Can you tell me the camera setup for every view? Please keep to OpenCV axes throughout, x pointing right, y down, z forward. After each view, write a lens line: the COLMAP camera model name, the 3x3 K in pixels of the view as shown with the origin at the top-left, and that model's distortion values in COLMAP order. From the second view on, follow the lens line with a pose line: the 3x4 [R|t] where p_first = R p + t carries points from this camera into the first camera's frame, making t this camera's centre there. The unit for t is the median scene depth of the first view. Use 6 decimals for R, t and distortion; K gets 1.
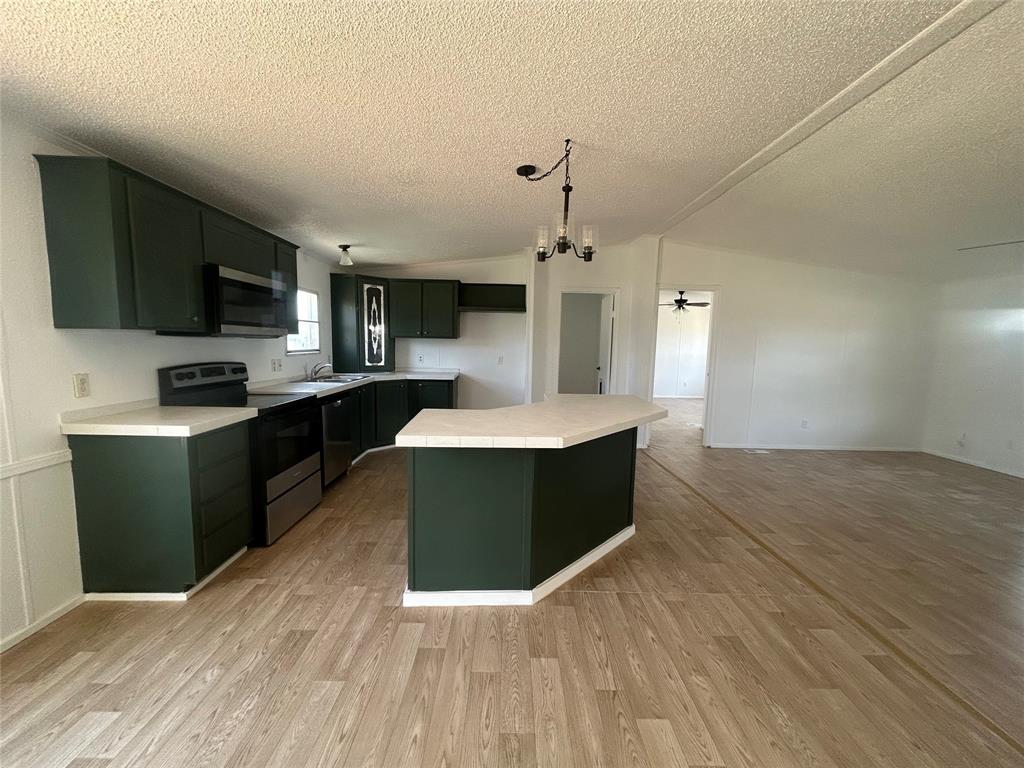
lens RADIAL K [[408.4, 0, 515.3], [0, 408.4, 385.5], [0, 0, 1]] dist [0.000707, 0.000615]
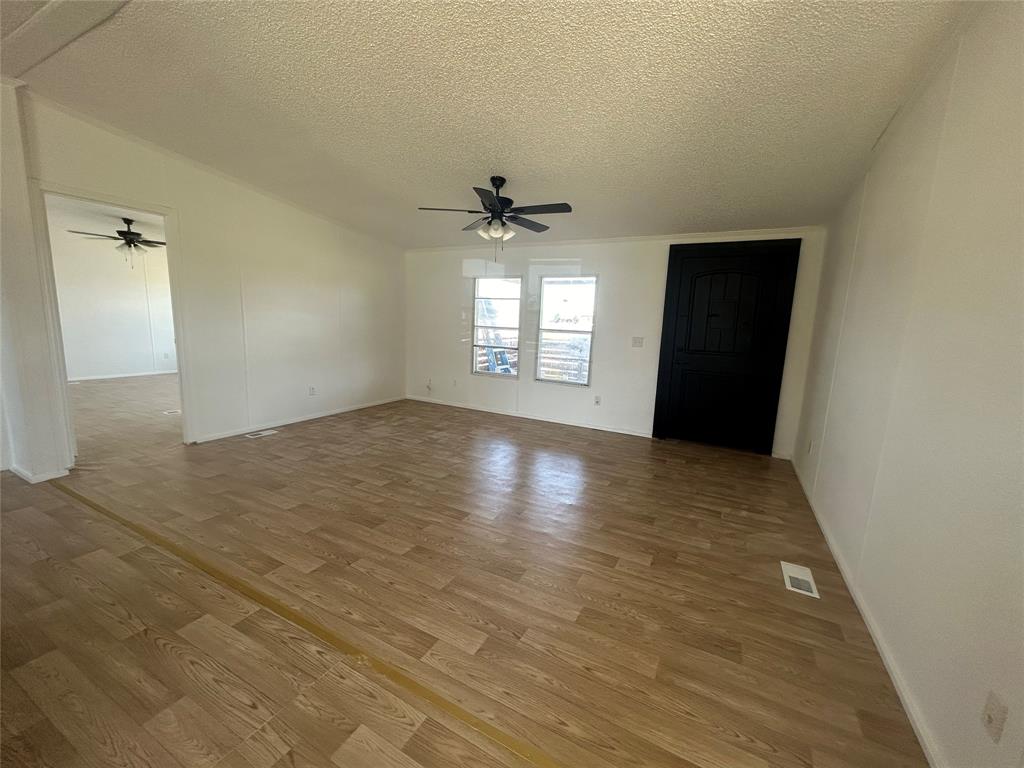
lens RADIAL K [[409.0, 0, 510.4], [0, 409.0, 386.3], [0, 0, 1]] dist [-0.000170, -0.000056]
pose [[0.489320, -0.143730, 0.860179, 0.236910], [0.064871, 0.989592, 0.128451, -0.005414], [-0.869688, -0.007053, 0.493551, 0.278103]]
